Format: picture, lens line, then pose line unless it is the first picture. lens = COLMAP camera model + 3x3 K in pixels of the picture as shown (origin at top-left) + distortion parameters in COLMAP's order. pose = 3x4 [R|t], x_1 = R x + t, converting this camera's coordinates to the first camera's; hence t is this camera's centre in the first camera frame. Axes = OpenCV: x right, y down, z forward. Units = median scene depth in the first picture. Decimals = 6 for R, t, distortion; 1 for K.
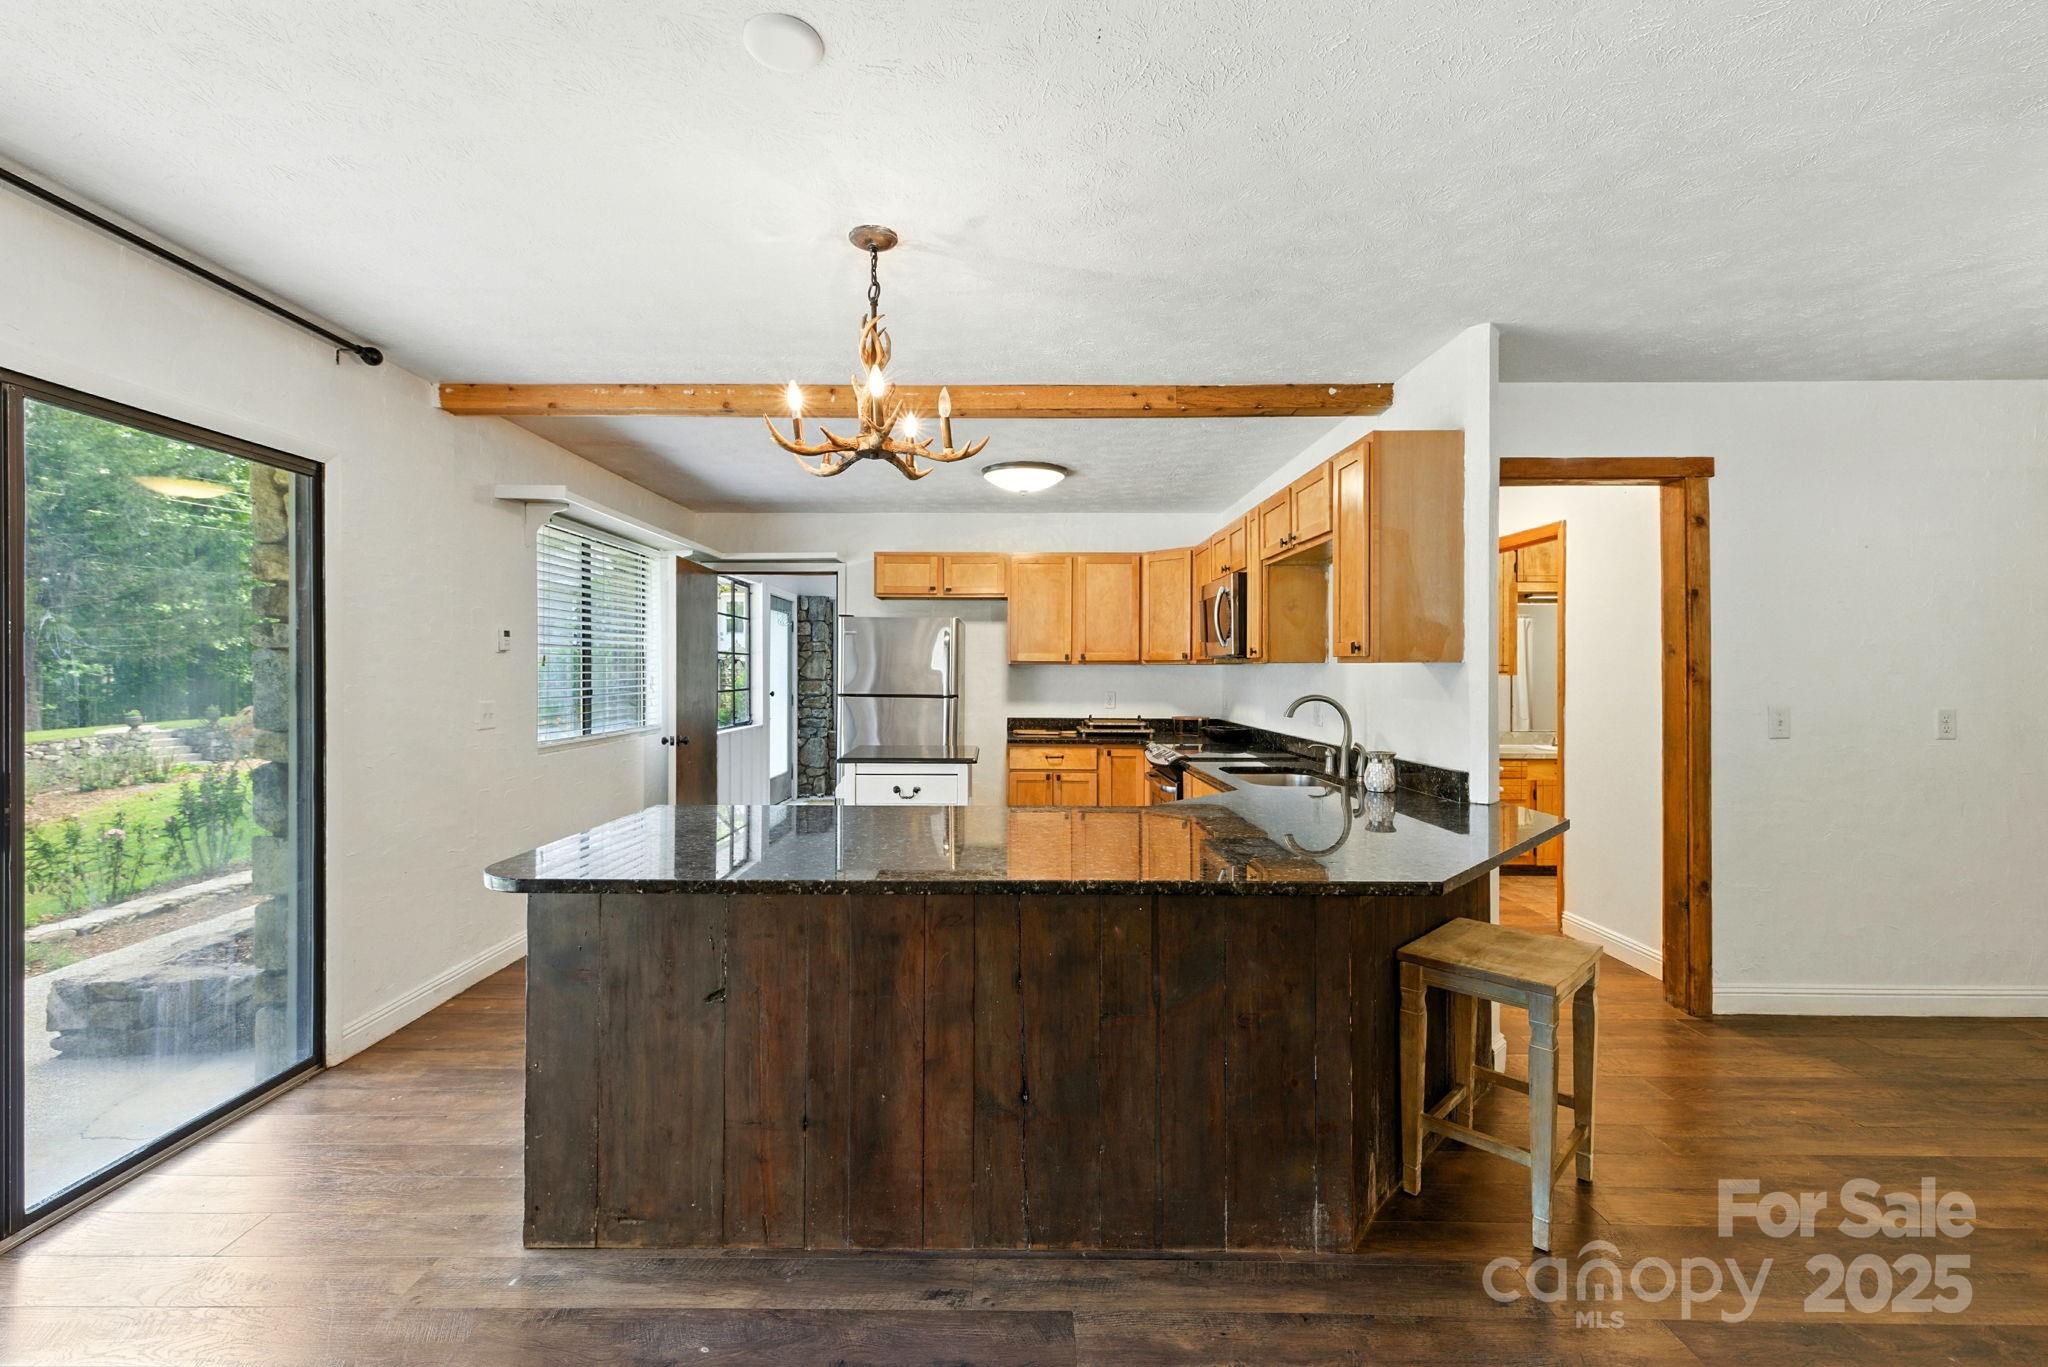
lens RADIAL K [[867.6, 0, 1006.6], [0, 867.6, 673.5], [0, 0, 1]] dist [0.010325, -0.001543]
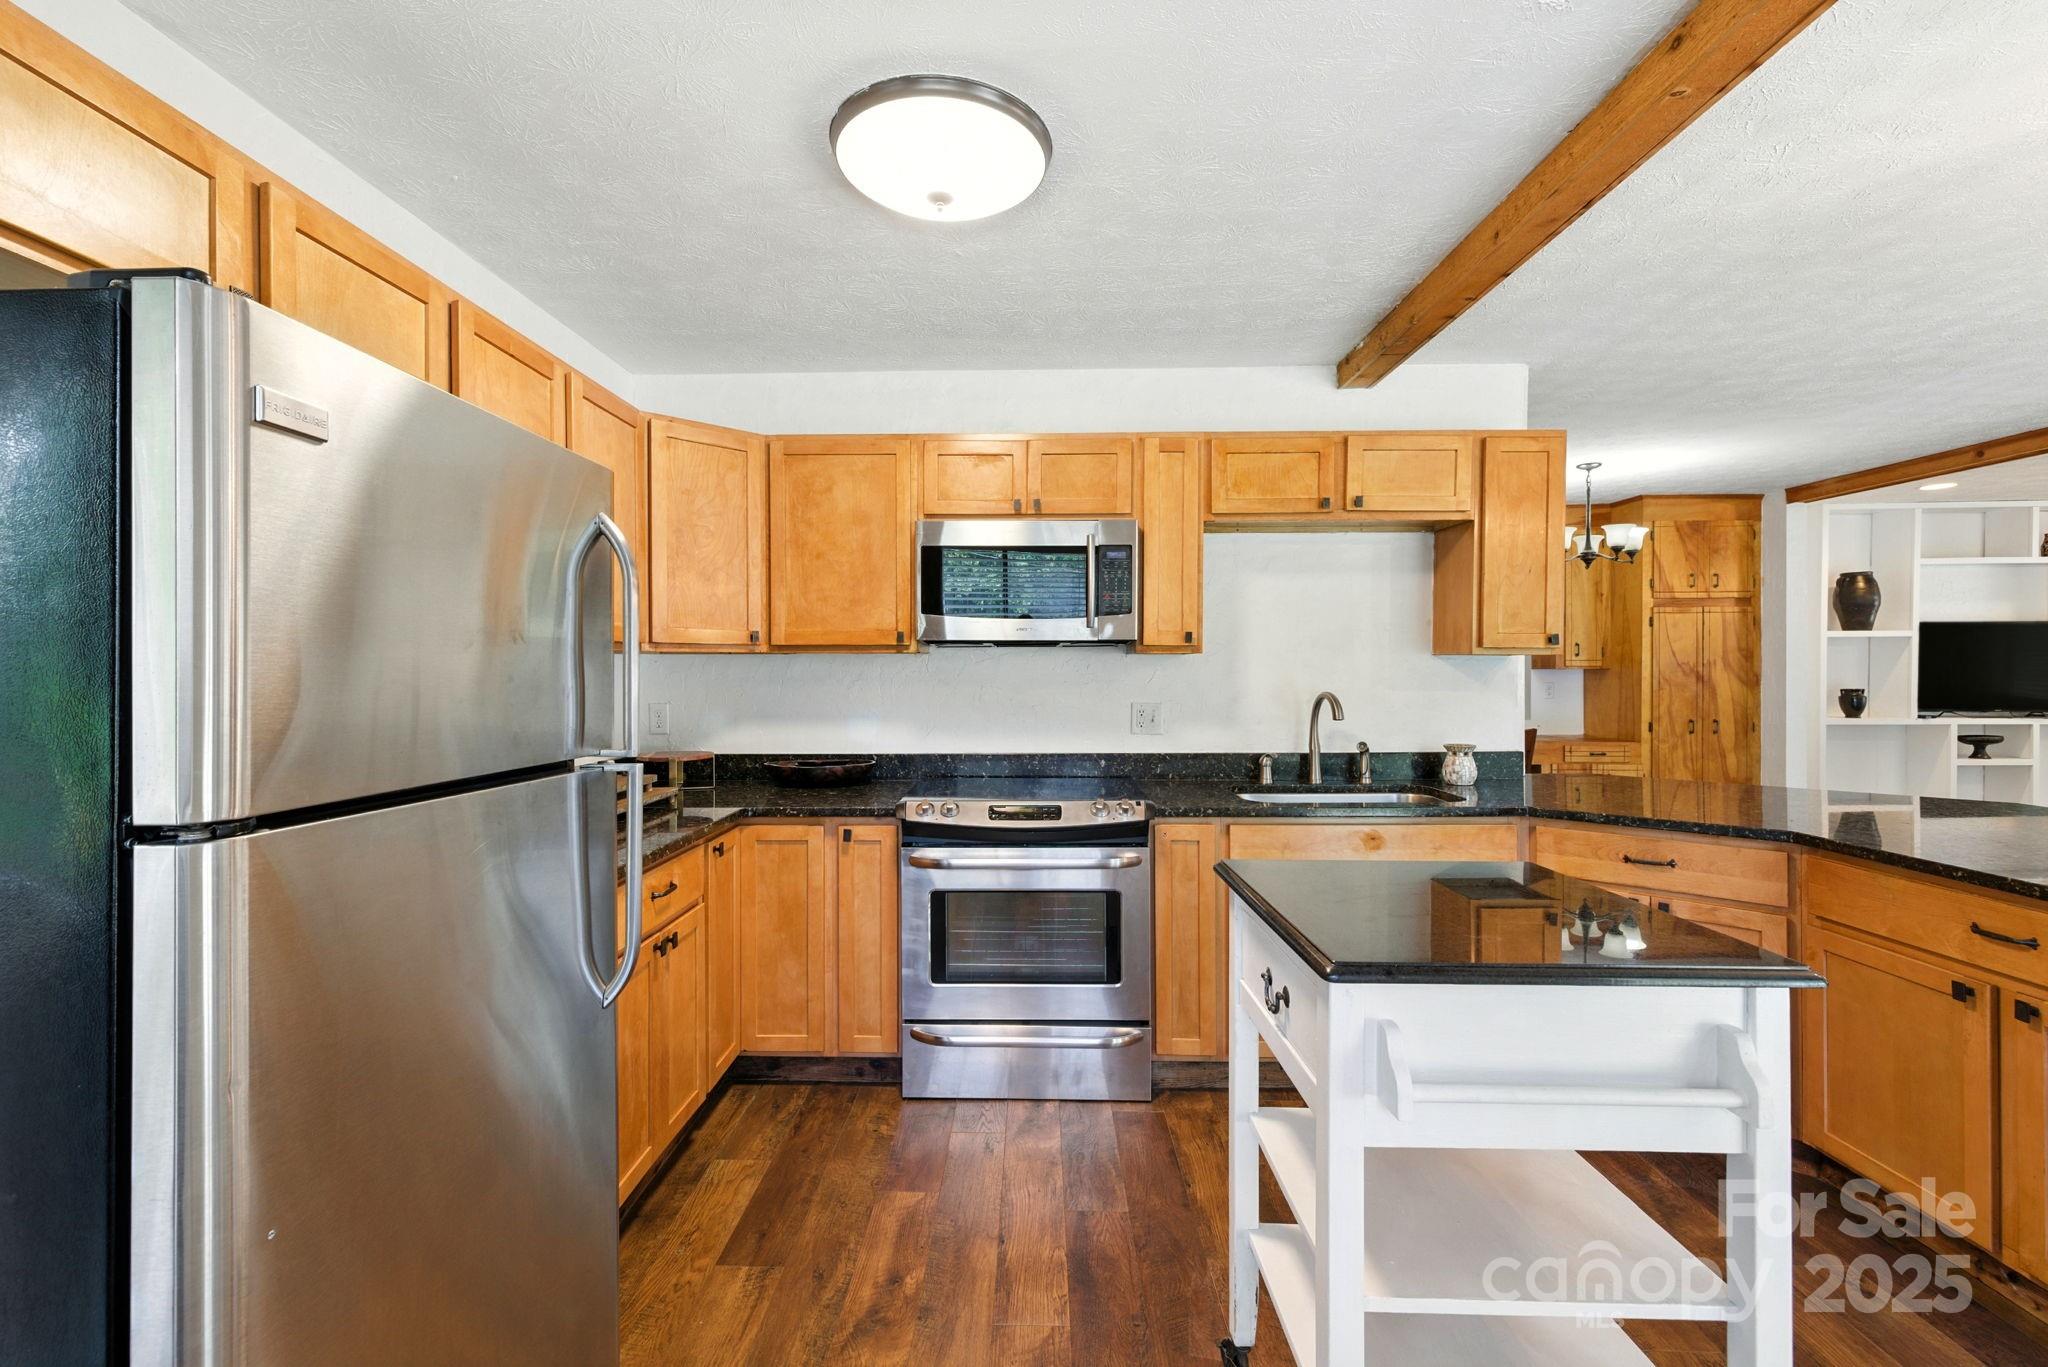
lens RADIAL K [[867.6, 0, 1003.9], [0, 867.6, 668.2], [0, 0, 1]] dist [0.010325, -0.001543]
pose [[0.026358, -0.004357, 0.999643, -0.538634], [0.004652, 0.999980, 0.004236, -0.003093], [-0.999642, 0.004539, 0.026377, 1.401121]]
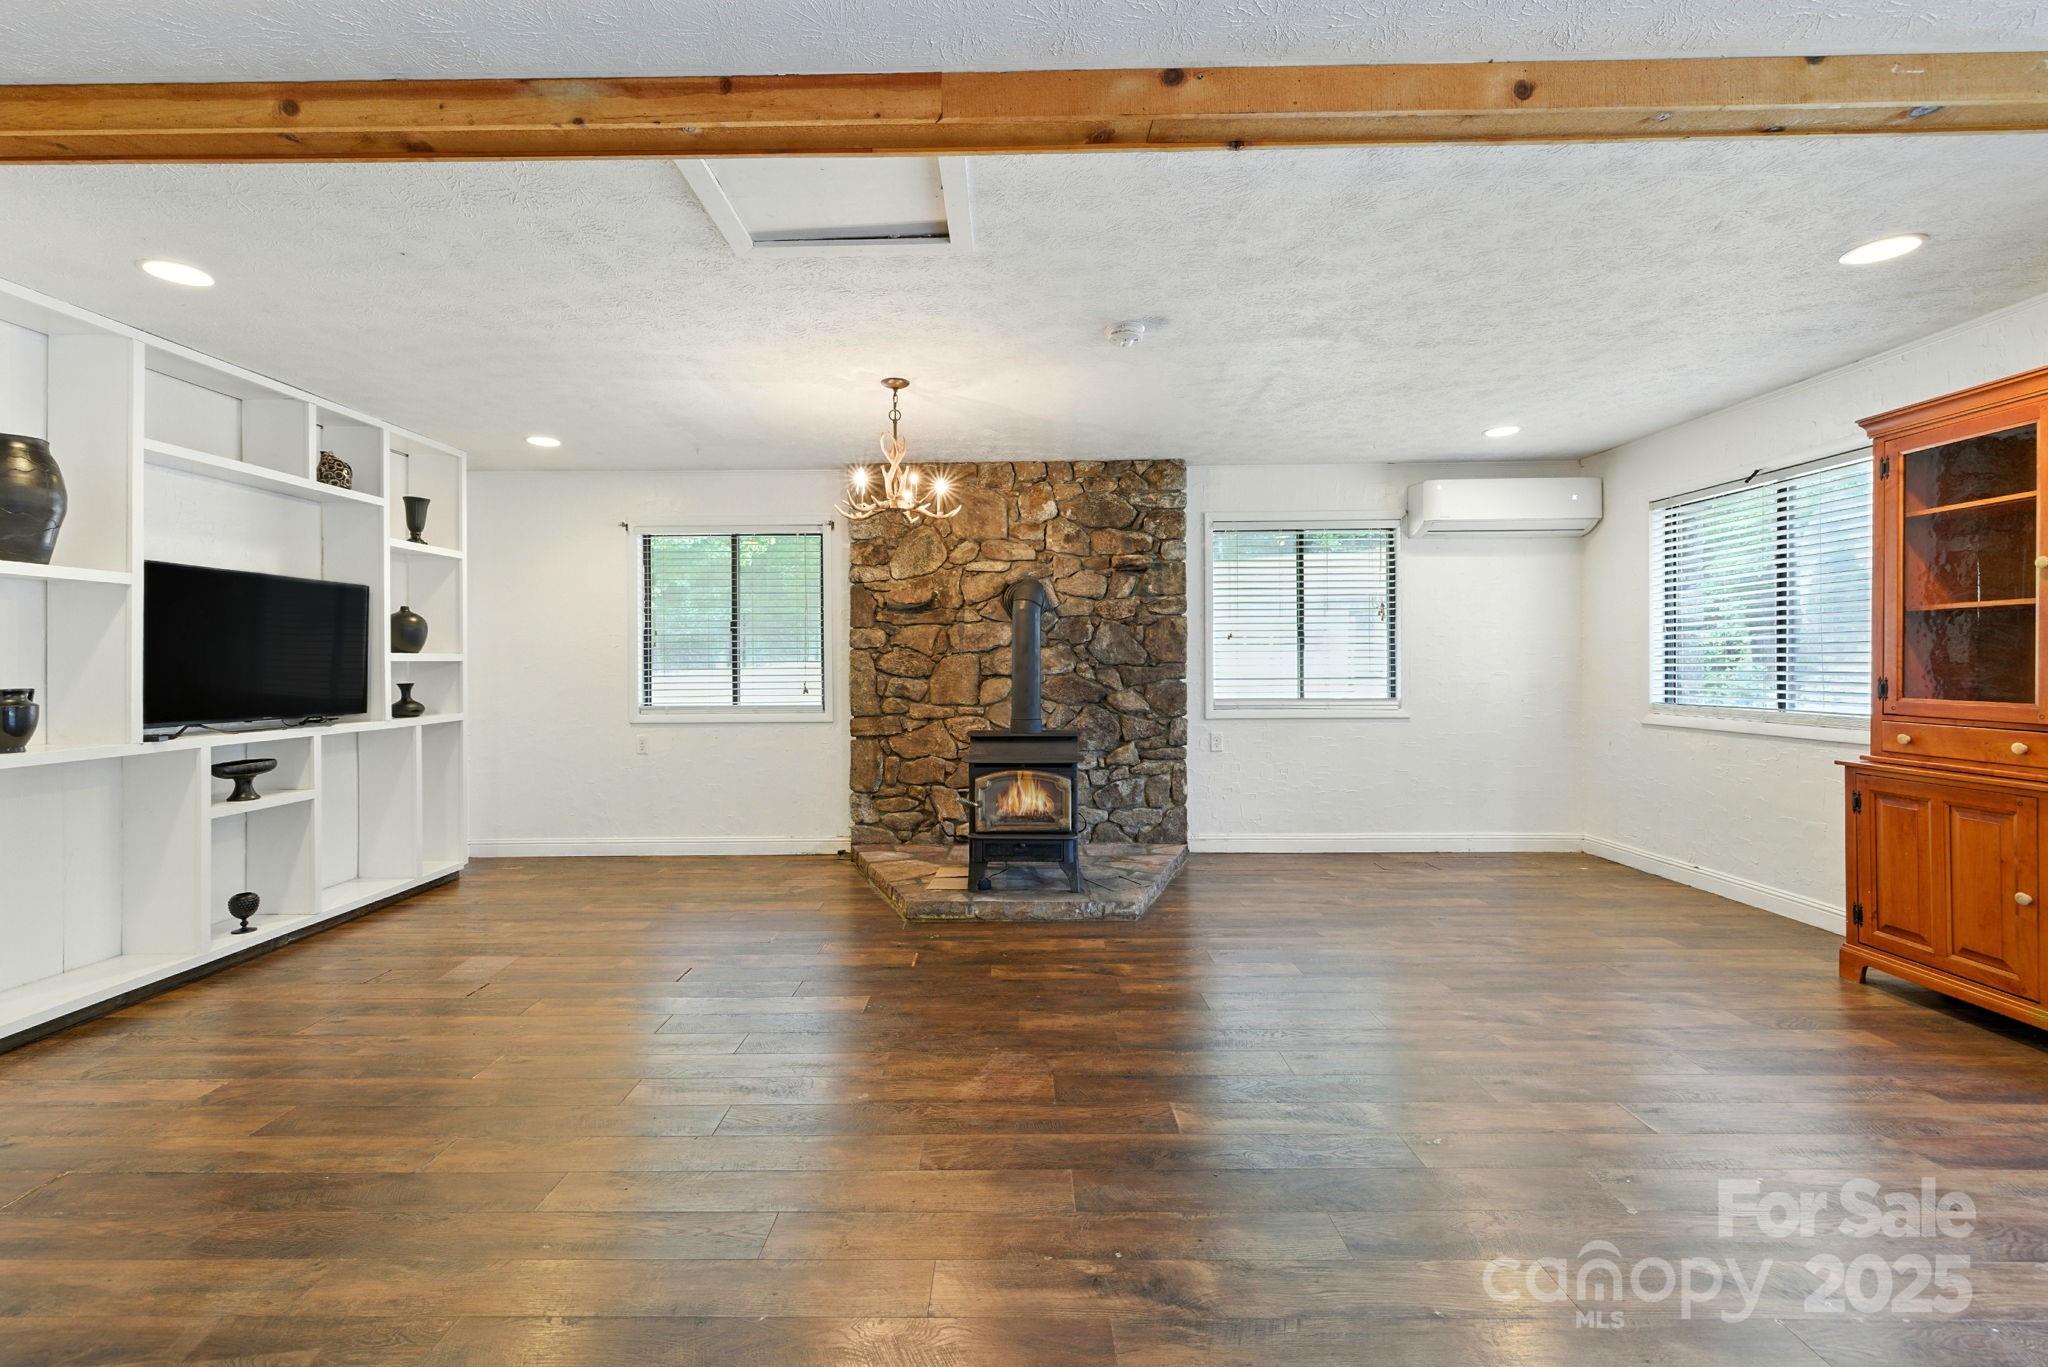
lens RADIAL K [[867.6, 0, 1012.0], [0, 867.6, 663.0], [0, 0, 1]] dist [0.010325, -0.001543]
pose [[-0.999978, 0.006027, 0.002764, 0.382536], [0.006033, 0.999979, 0.002187, 0.035117], [-0.002751, 0.002204, -0.999994, 0.499847]]
